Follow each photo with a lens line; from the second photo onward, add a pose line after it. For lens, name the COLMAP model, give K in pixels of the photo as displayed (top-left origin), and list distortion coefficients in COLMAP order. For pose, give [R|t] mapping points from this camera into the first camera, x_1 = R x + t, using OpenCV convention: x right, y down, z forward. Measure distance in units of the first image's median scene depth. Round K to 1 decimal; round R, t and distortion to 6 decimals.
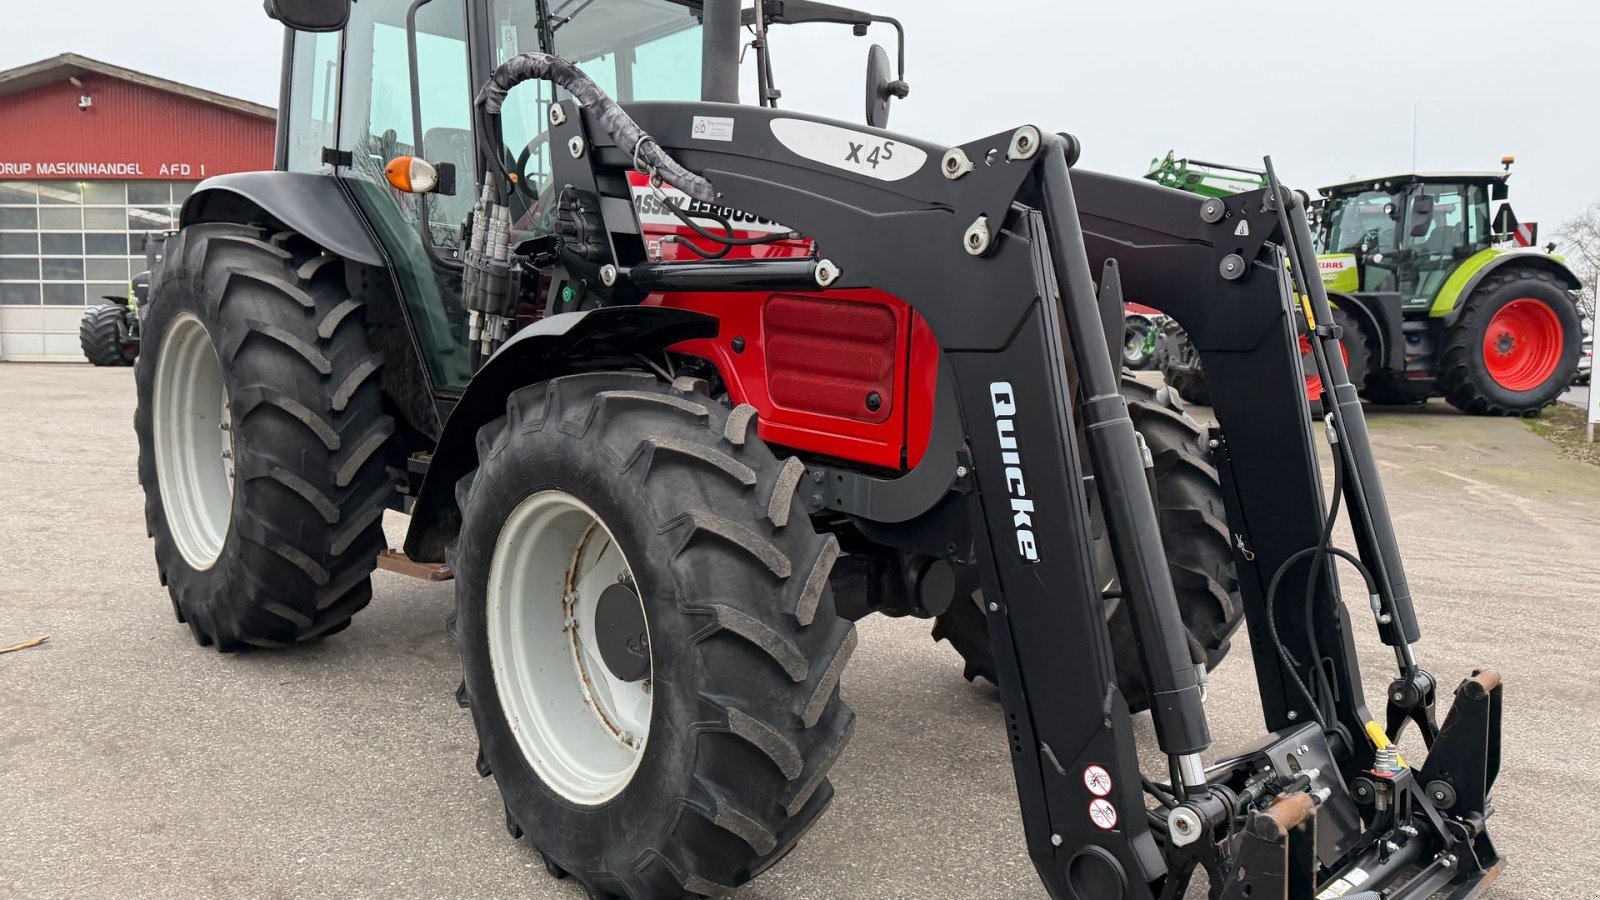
lens RADIAL K [[1128.7, 0, 804.6], [0, 1128.7, 455.3], [0, 0, 1]] dist [0.112297, -0.125376]
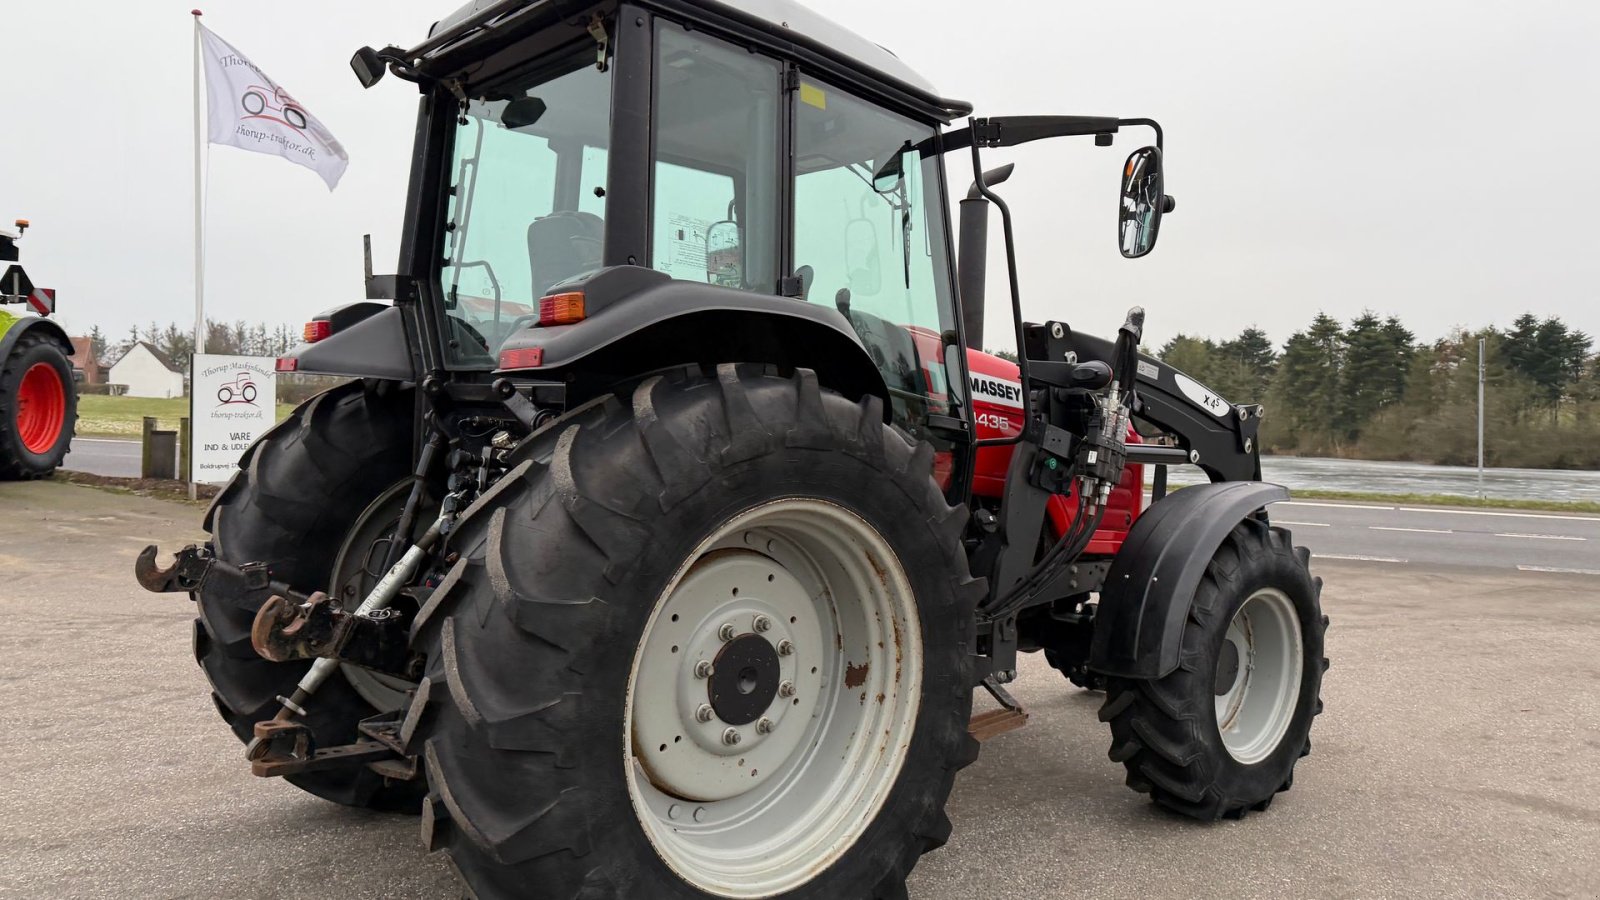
lens RADIAL K [[1105.1, 0, 800.0], [0, 1105.1, 450.0], [0, 0, 1]] dist [0.123171, -0.177643]
pose [[0.037958, -0.041886, 0.998401, -1.324445], [0.063602, 0.997197, 0.039418, -0.199340], [-0.997253, 0.062004, 0.040516, 1.091457]]
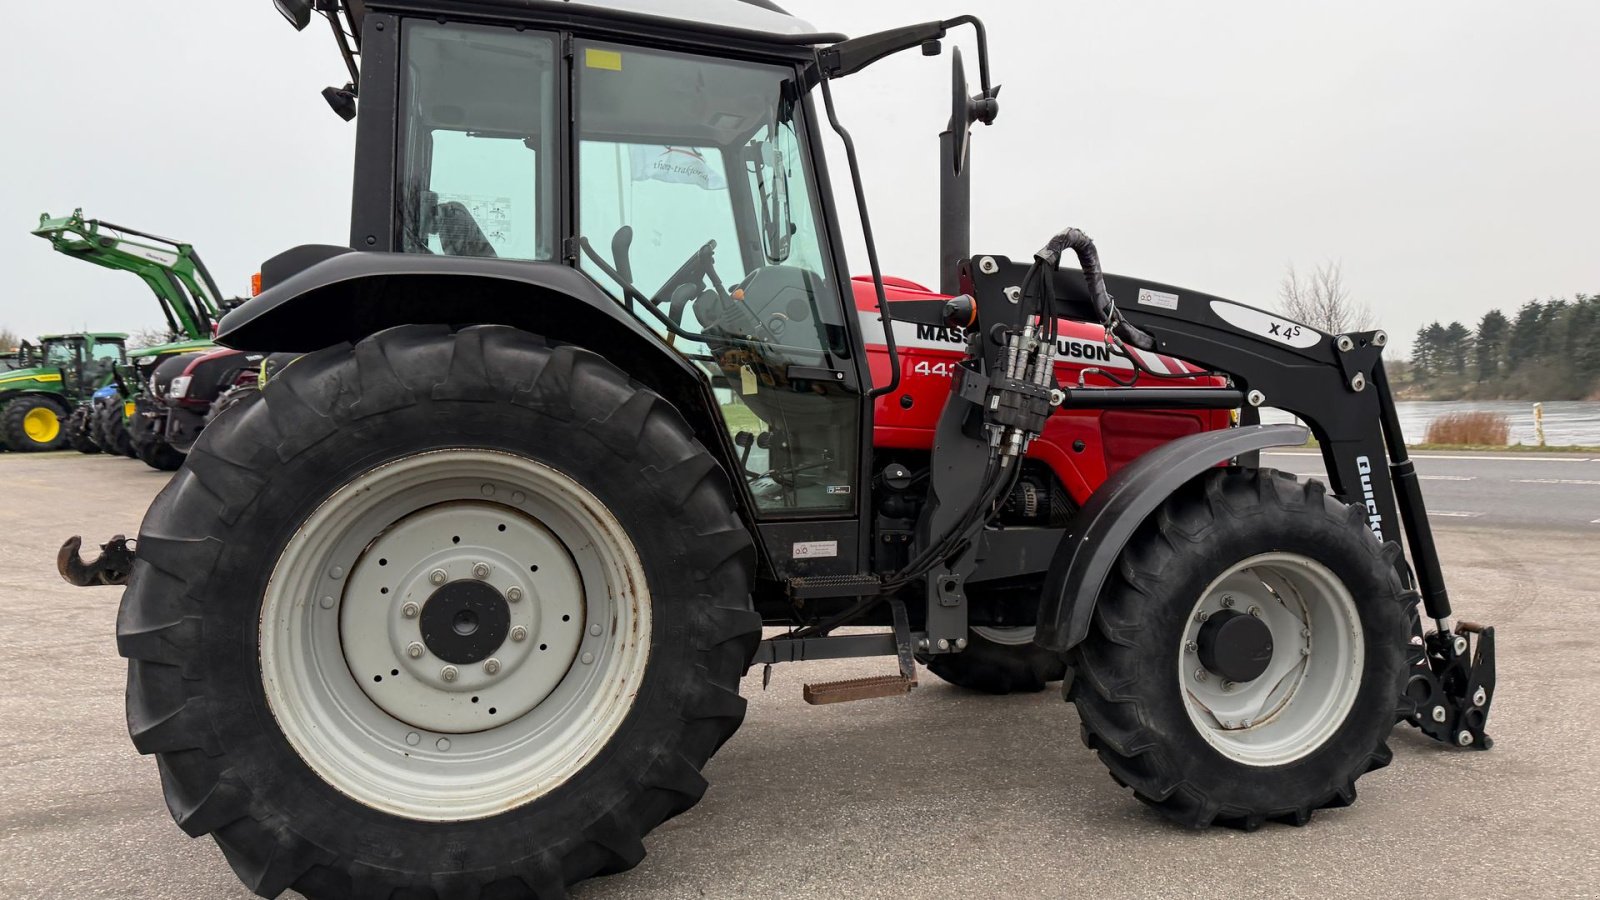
lens RADIAL K [[1117.3, 0, 805.9], [0, 1117.3, 444.6], [0, 0, 1]] dist [0.114760, -0.201994]
pose [[0.465120, -0.056201, 0.883462, -1.176823], [0.112098, 0.993688, 0.004196, -0.118873], [-0.878122, 0.097082, 0.468484, 0.552496]]
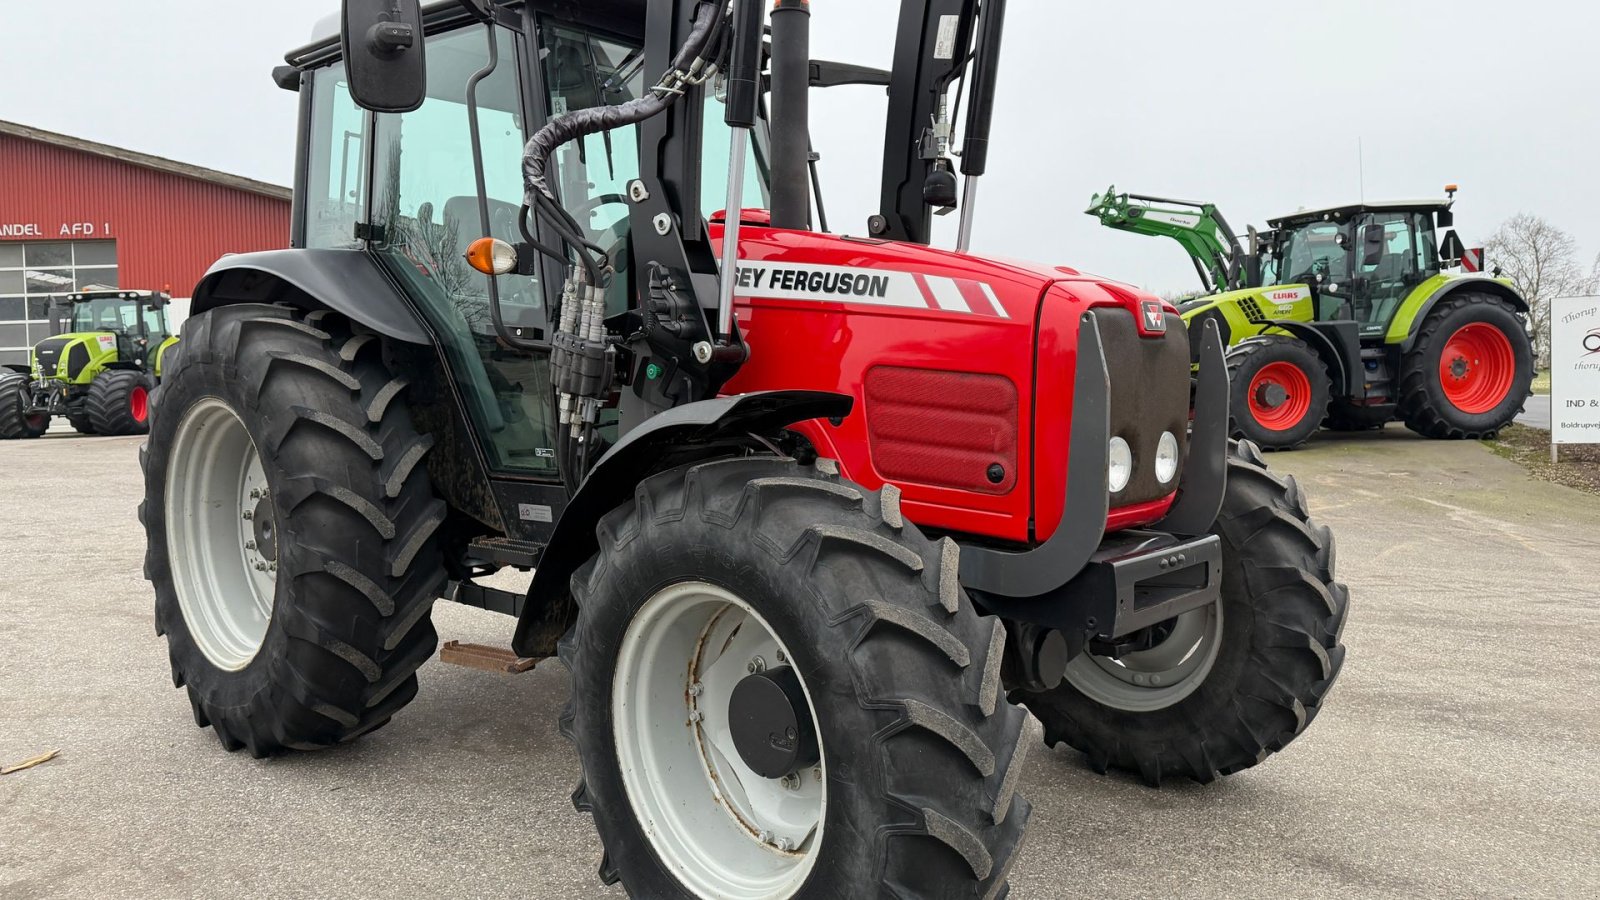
lens RADIAL K [[1149.7, 0, 802.4], [0, 1149.7, 448.9], [0, 0, 1]] dist [0.165548, -0.208980]
pose [[0.997495, -0.038324, 0.059463, -0.121682], [0.040765, 0.998352, -0.040397, -0.025752], [-0.057817, 0.042719, 0.997413, 0.003813]]
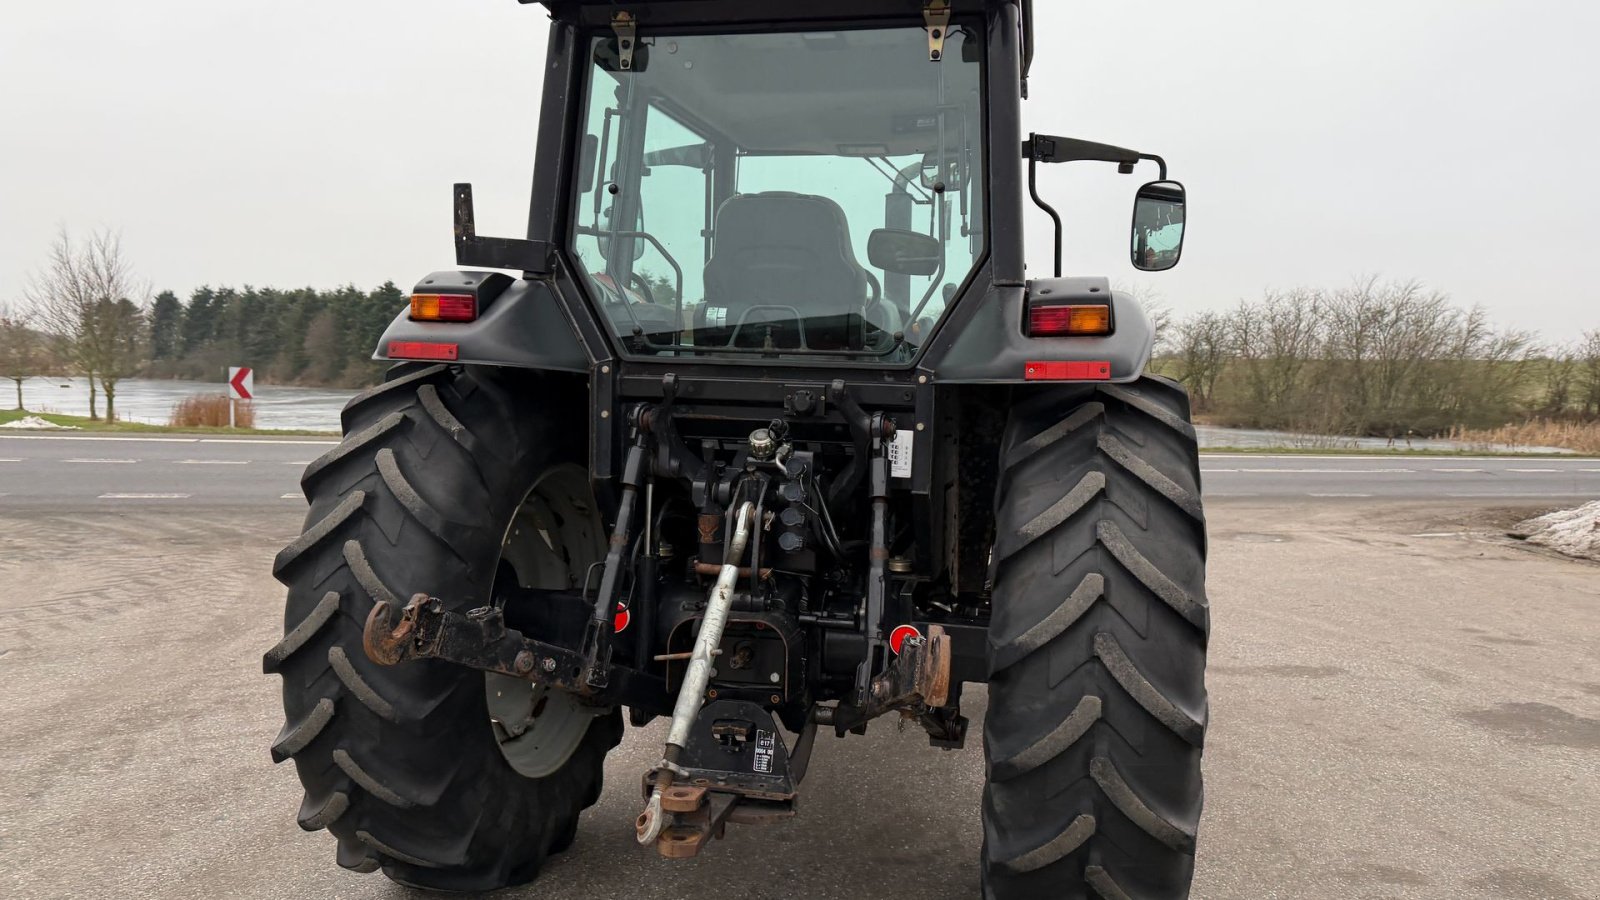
lens RADIAL K [[1109.5, 0, 799.7], [0, 1109.5, 454.9], [0, 0, 1]] dist [0.145749, -0.283252]
pose [[-0.555492, -0.081053, 0.827562, -1.129638], [0.041987, 0.991234, 0.125267, -0.279350], [-0.830461, 0.104332, -0.547220, 1.794468]]
